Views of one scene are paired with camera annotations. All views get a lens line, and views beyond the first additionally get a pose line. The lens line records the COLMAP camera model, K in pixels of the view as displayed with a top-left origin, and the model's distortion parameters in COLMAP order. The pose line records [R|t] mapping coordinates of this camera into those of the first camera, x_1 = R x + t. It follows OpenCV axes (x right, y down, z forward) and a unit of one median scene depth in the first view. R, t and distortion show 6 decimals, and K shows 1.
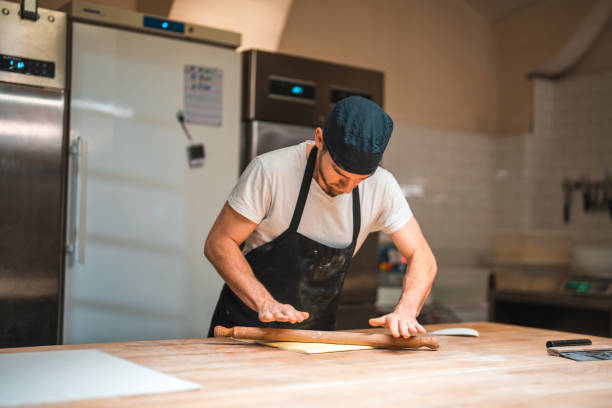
lens RADIAL K [[924.6, 0, 306.5], [0, 924.6, 210.8], [0, 0, 1]] dist [-0.115865, 1.315229]
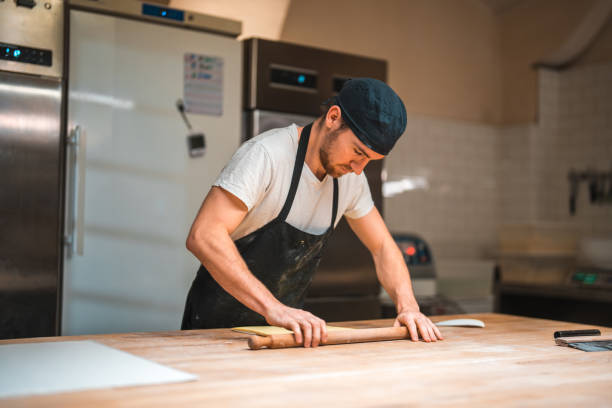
lens RADIAL K [[924.6, 0, 306.5], [0, 924.6, 210.8], [0, 0, 1]] dist [-0.115865, 1.315229]
pose [[0.999984, -0.003271, -0.004576, 0.002014], [0.003295, 0.999981, 0.005131, 0.005101], [0.004560, -0.005146, 0.999976, 0.015487]]
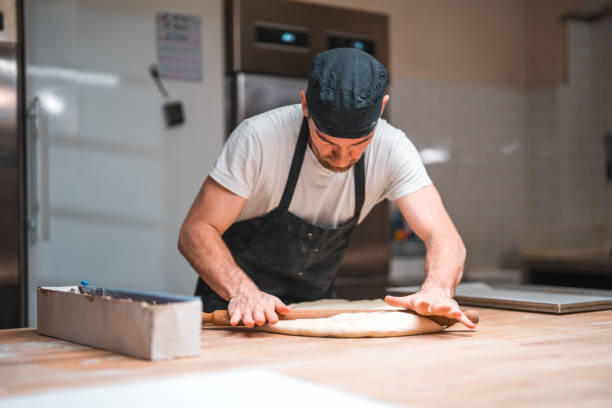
lens RADIAL K [[953.2, 0, 296.2], [0, 953.2, 204.3], [0, 0, 1]] dist [-0.112576, 1.266348]
pose [[0.997861, -0.040252, -0.051516, 0.040488], [0.040854, 0.999108, 0.010682, 0.020802], [0.051040, -0.012763, 0.998615, 0.093482]]
